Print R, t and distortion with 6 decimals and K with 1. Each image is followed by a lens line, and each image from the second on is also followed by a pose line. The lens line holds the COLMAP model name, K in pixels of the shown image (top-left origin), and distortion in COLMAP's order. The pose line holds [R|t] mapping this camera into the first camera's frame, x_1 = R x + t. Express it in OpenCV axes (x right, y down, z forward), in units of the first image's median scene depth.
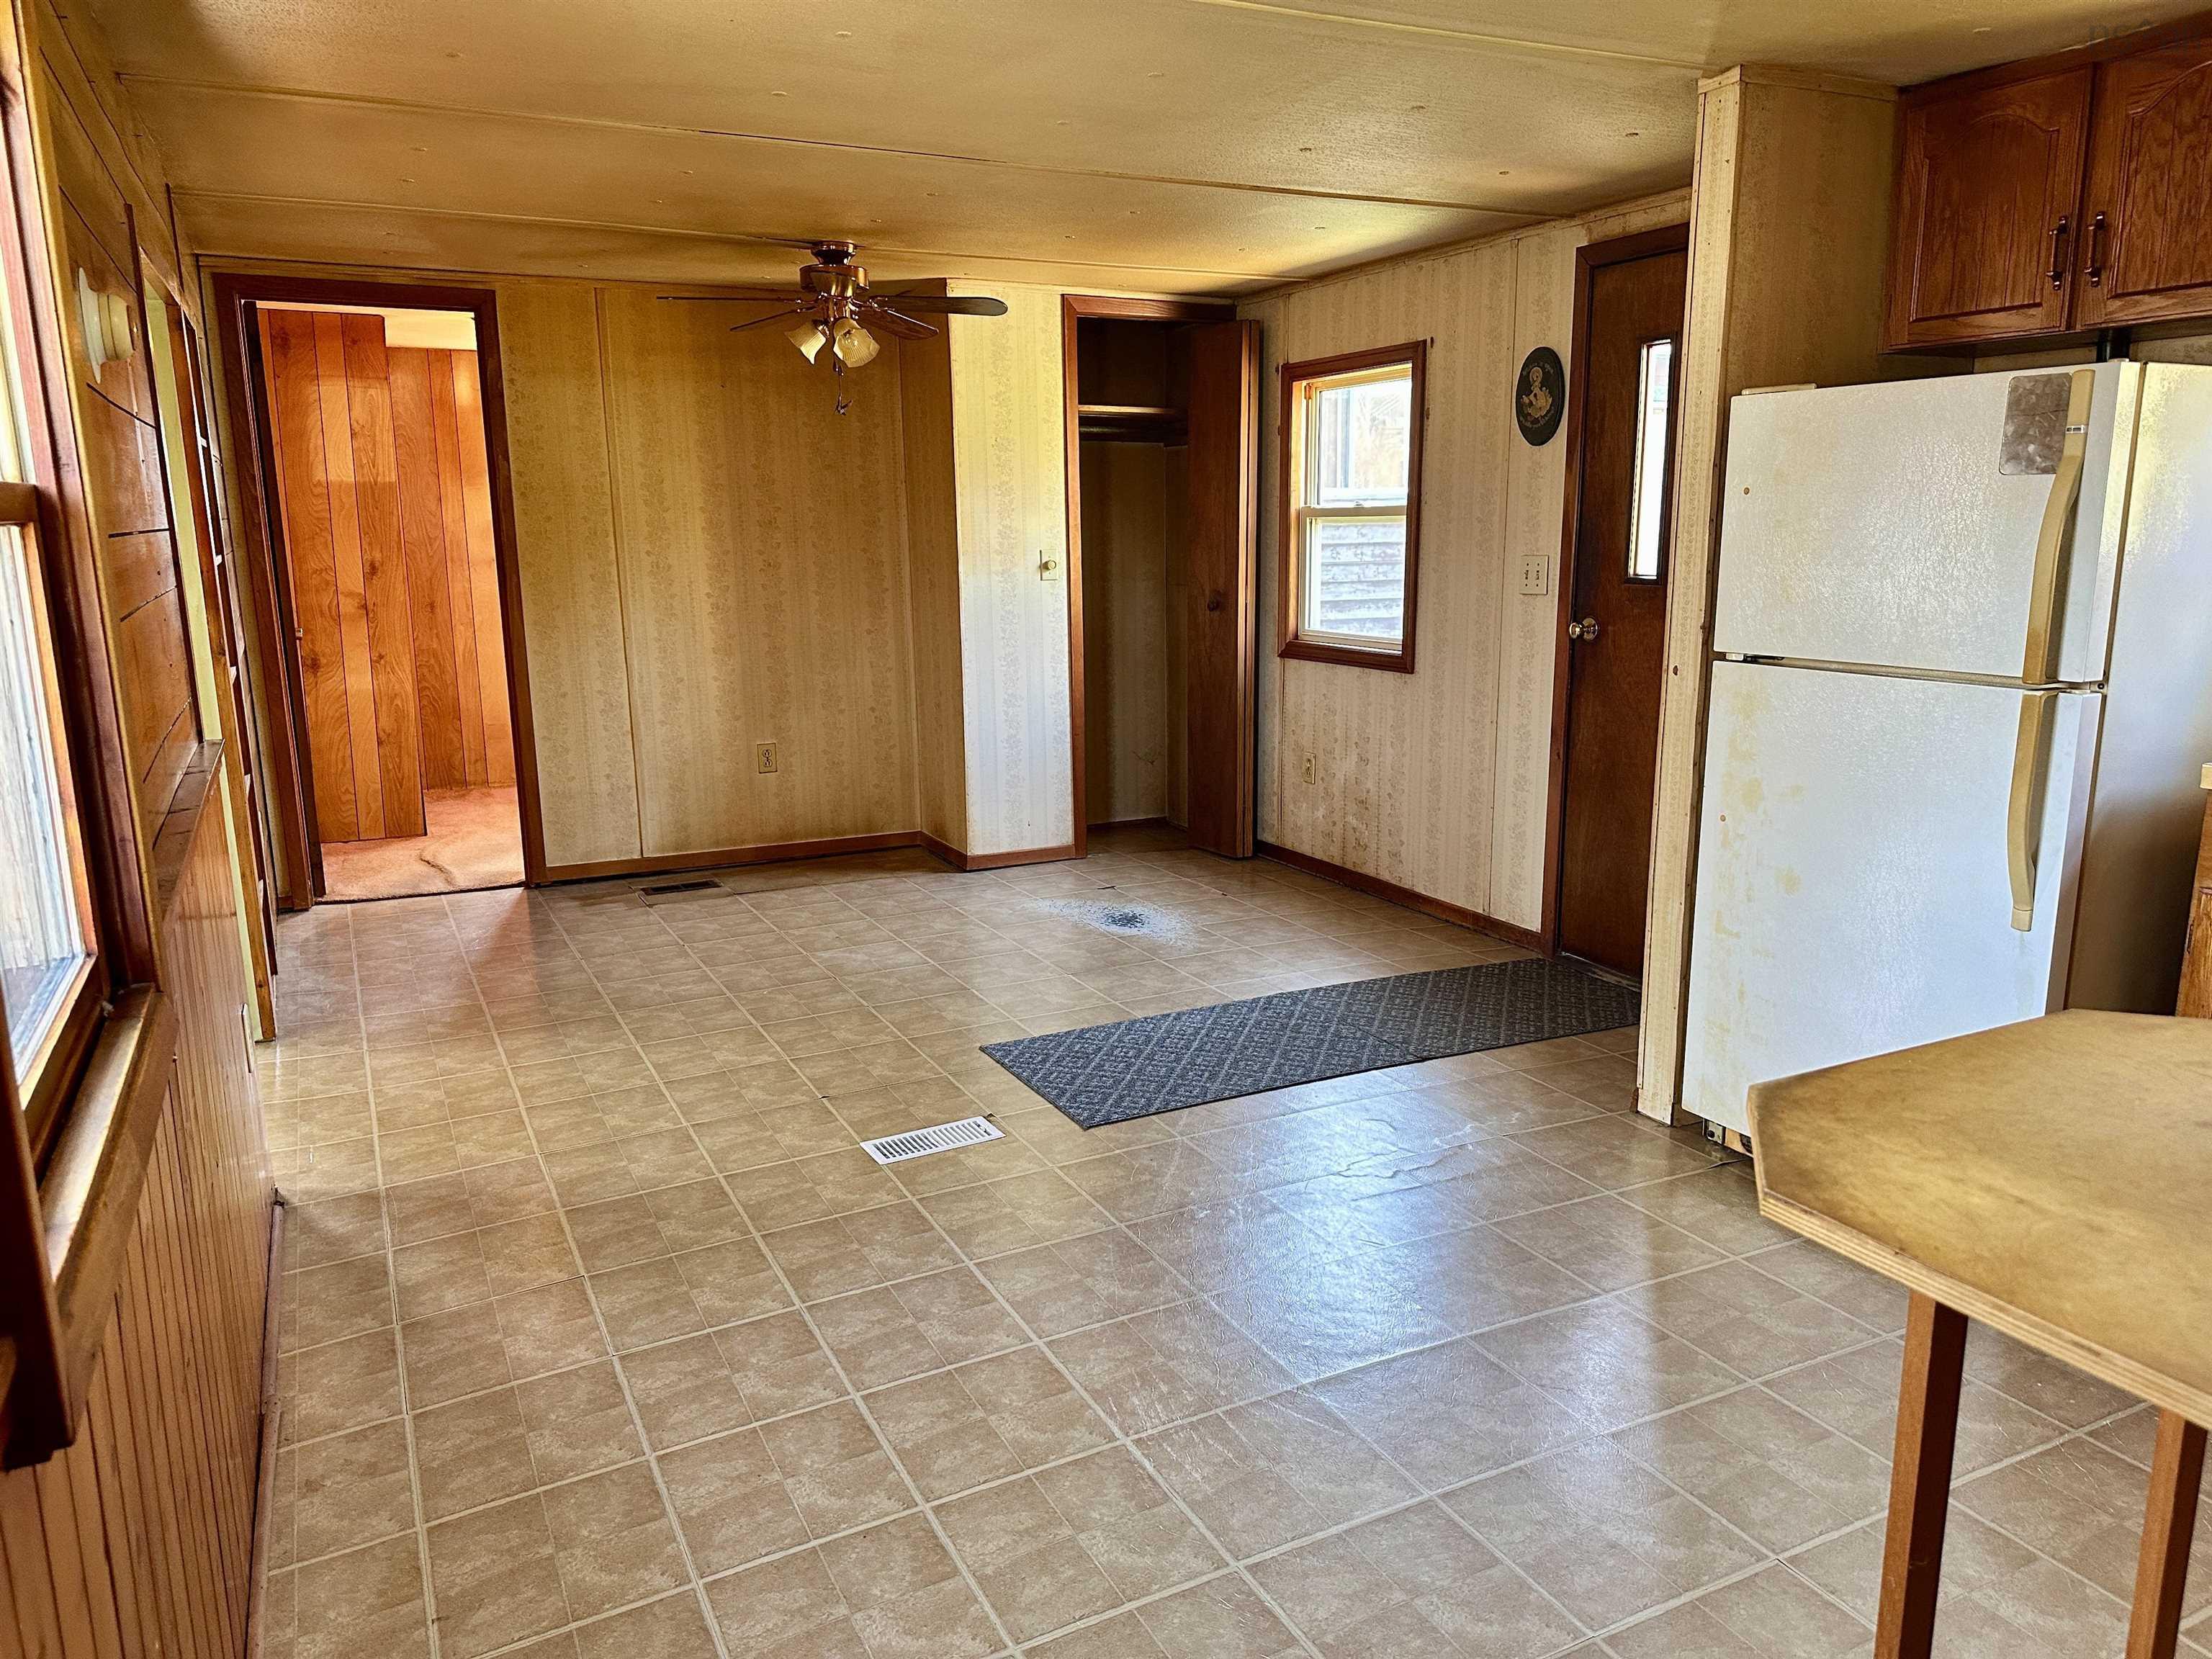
lens RADIAL K [[1530.6, 0, 1106.0], [0, 1530.6, 829.5], [0, 0, 1]] dist [0.000317, 0.064320]
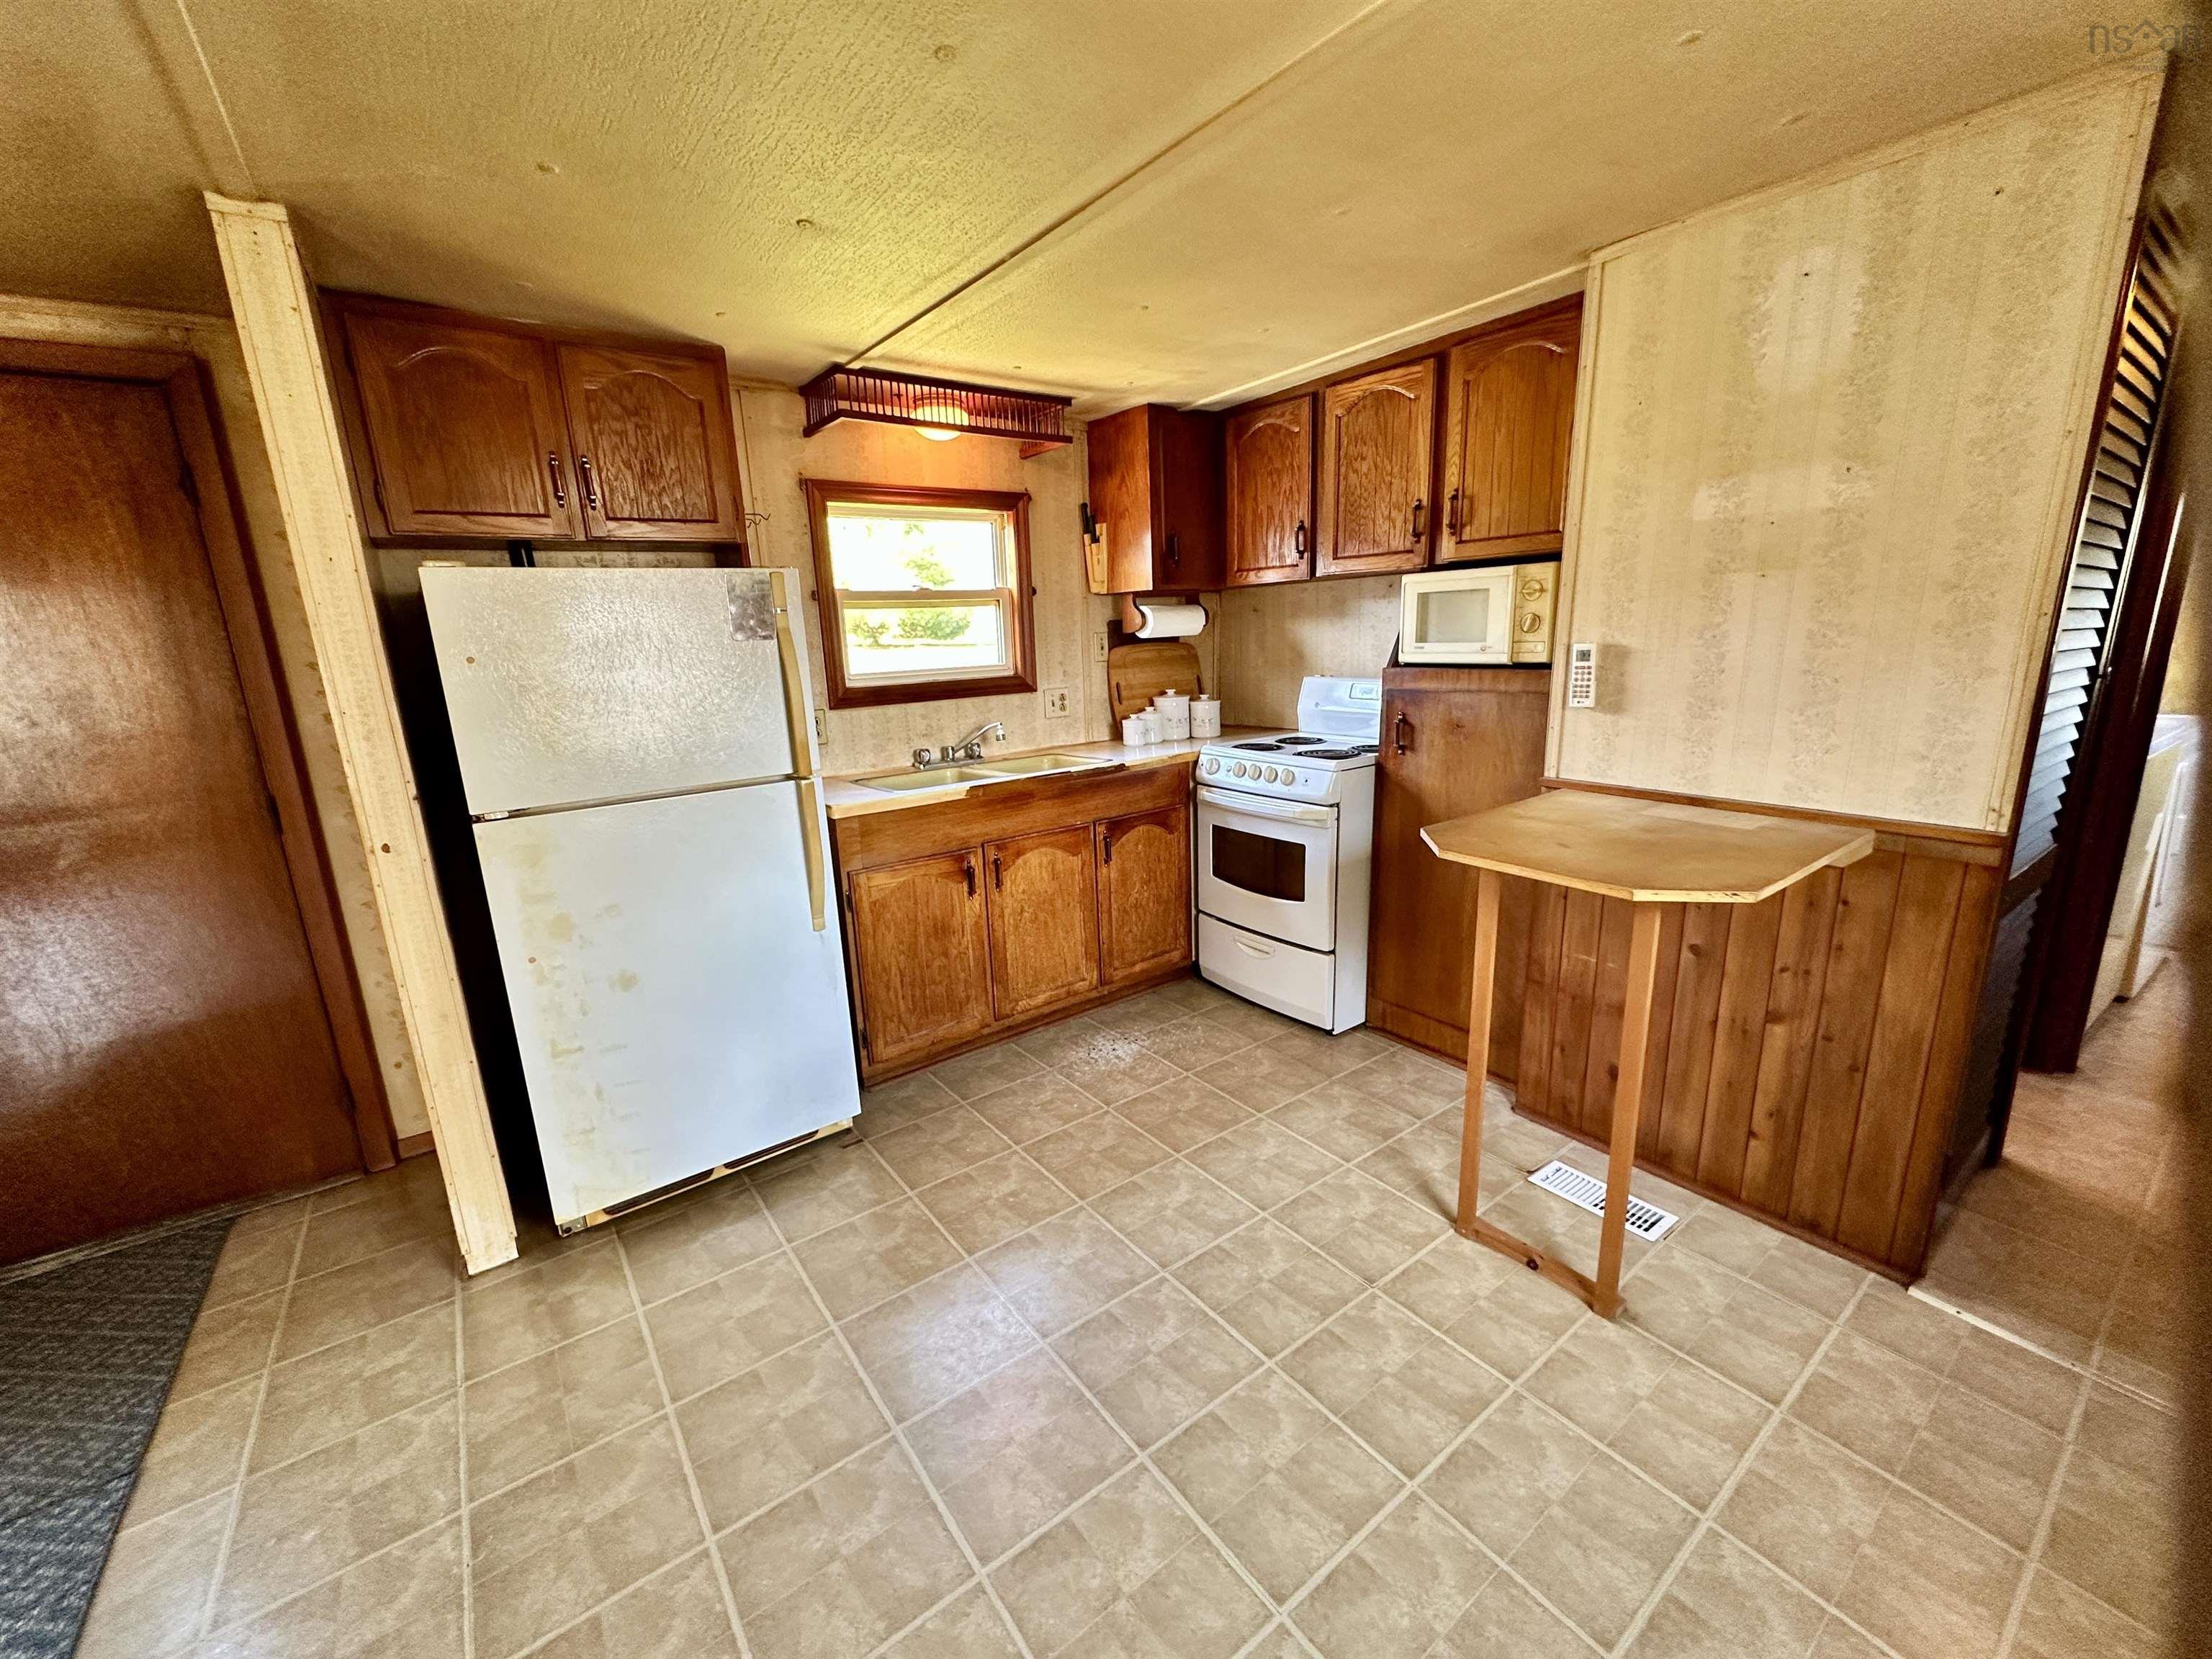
lens RADIAL K [[923.7, 0, 1117.9], [0, 923.7, 844.0], [0, 0, 1]] dist [-0.001703, 0.000766]
pose [[-0.192668, -0.226787, 0.954697, -0.321536], [0.229803, 0.935441, 0.268589, -0.188215], [-0.953976, 0.271141, -0.128113, 0.765611]]
